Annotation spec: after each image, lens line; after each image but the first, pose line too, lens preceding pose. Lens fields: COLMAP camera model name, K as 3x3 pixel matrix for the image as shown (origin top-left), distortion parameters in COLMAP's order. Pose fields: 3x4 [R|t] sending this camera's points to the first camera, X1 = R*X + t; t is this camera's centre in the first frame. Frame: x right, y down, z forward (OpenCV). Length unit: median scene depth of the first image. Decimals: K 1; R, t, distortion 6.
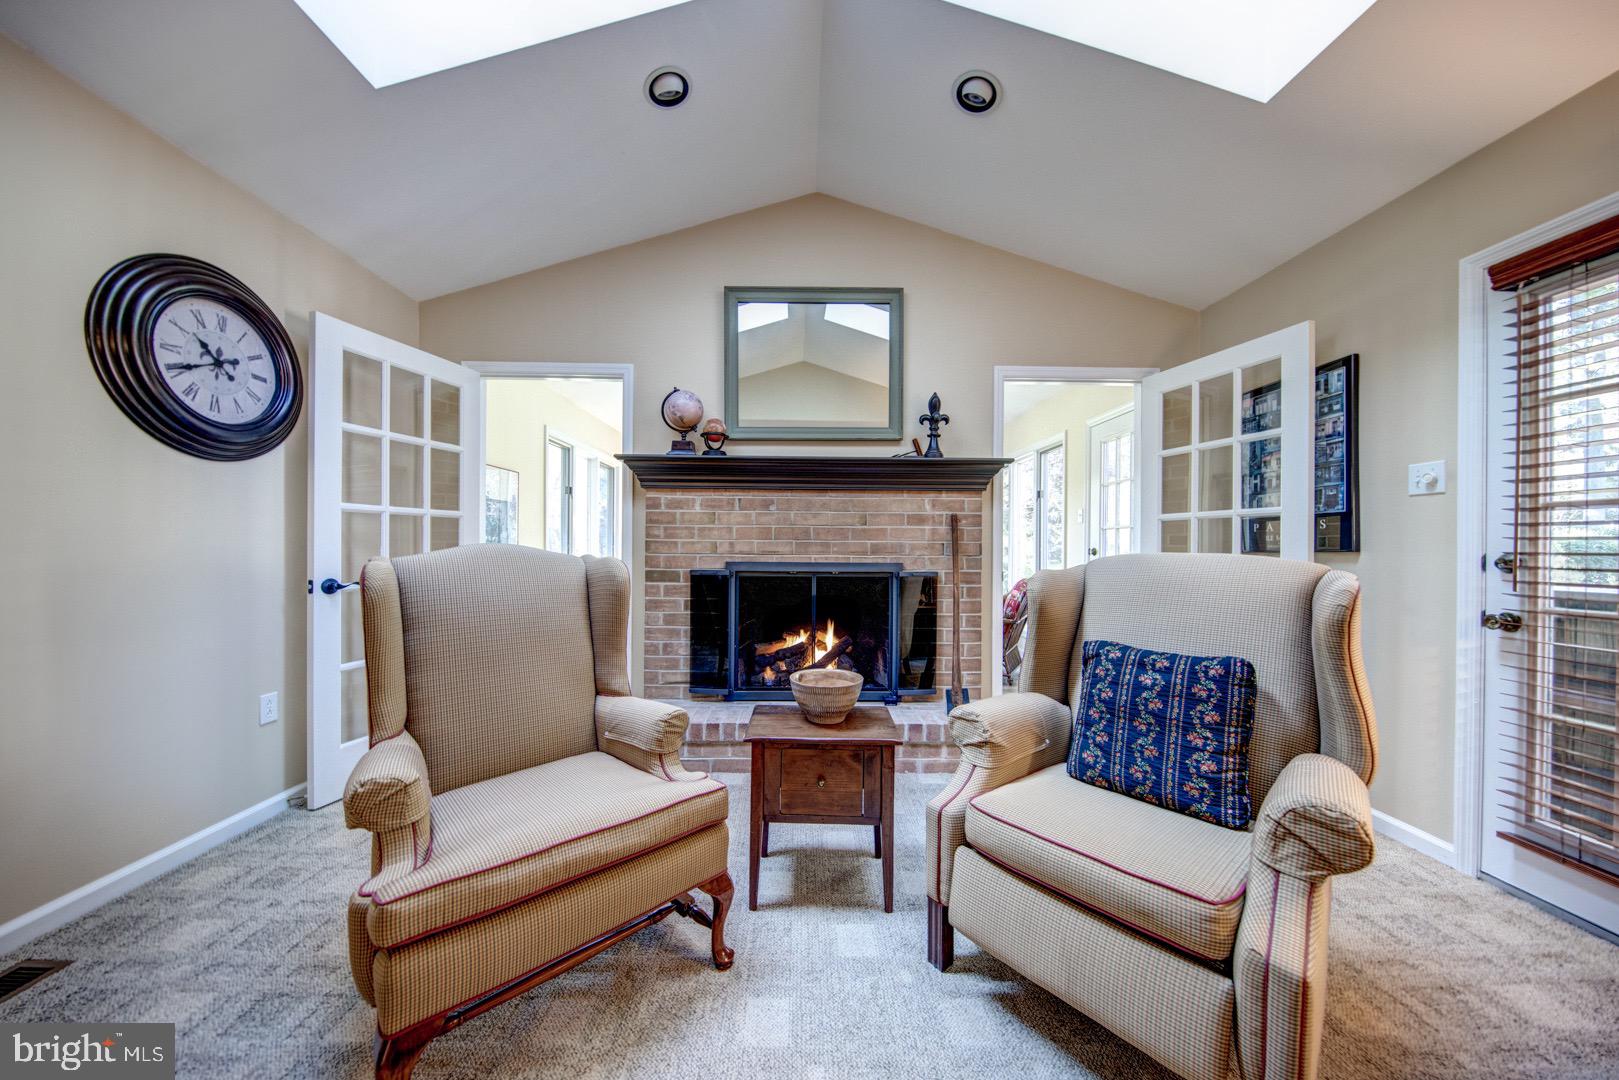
lens RADIAL K [[545.3, 0, 815.2], [0, 545.3, 552.0], [0, 0, 1]] dist [-0.007335, -0.000072]
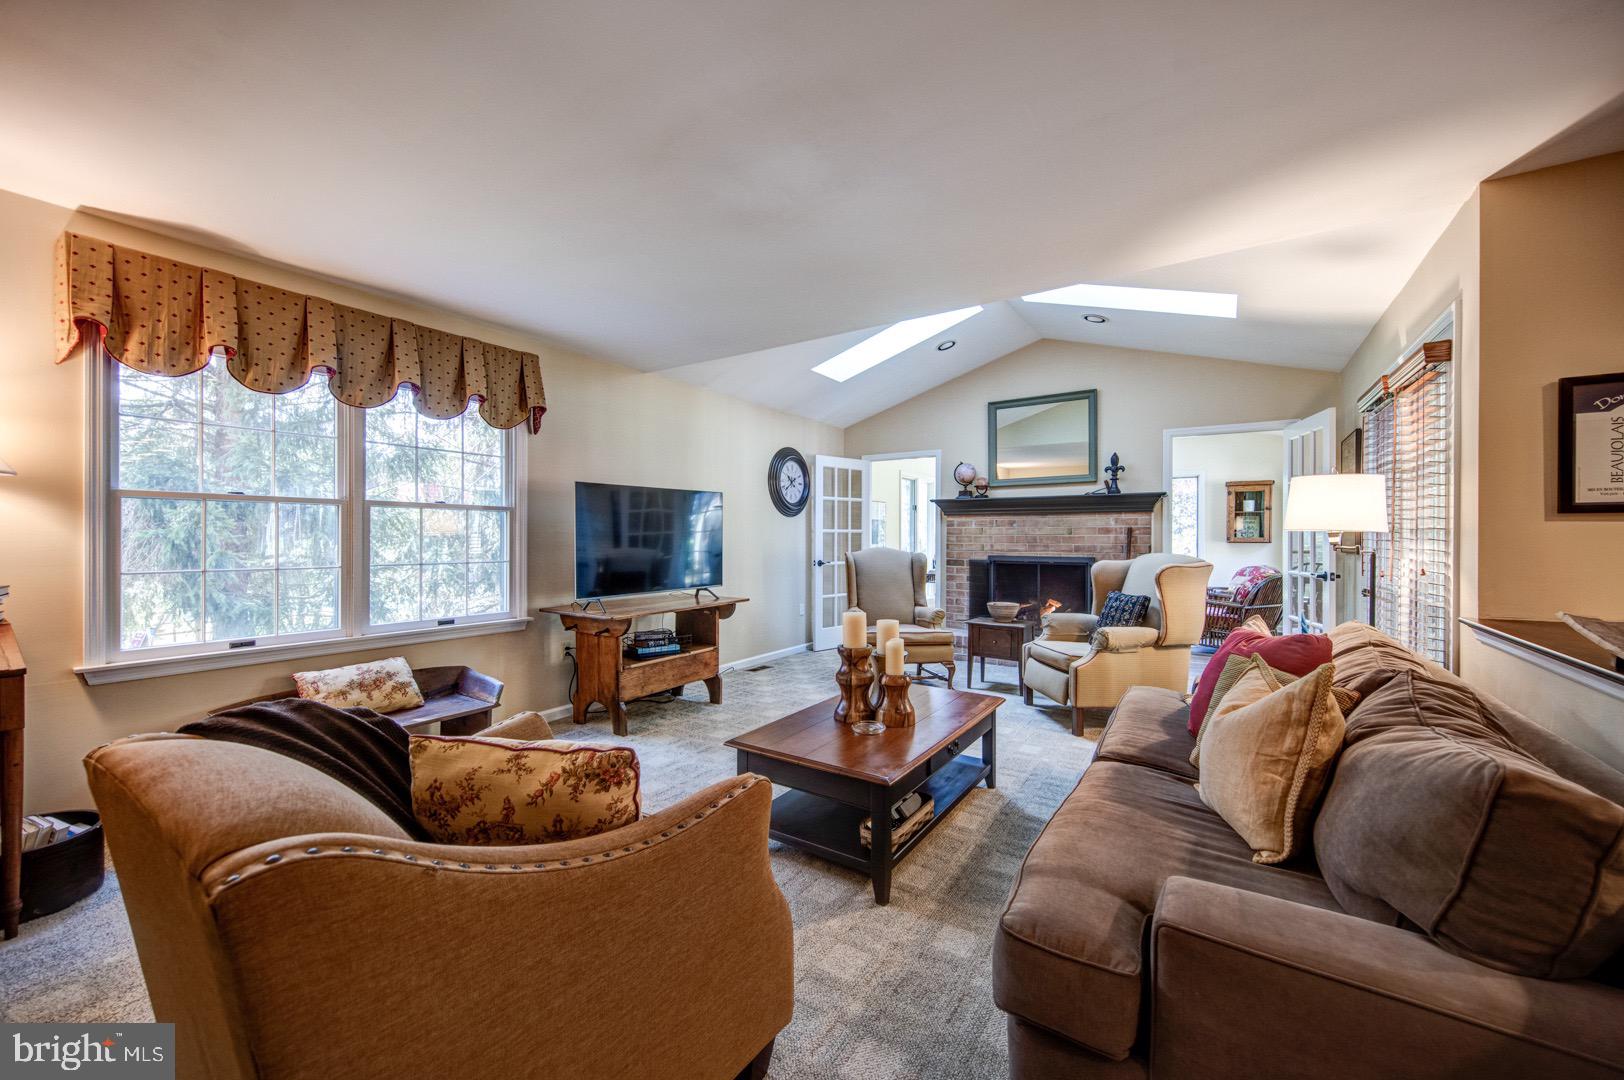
lens RADIAL K [[627.3, 0, 814.0], [0, 627.3, 538.9], [0, 0, 1]] dist [0.000956, 0.000006]
pose [[0.822419, -0.003949, -0.568868, 0.548132], [-0.000570, 0.999970, -0.007765, -0.020653], [0.568881, 0.006710, 0.822392, -1.052314]]
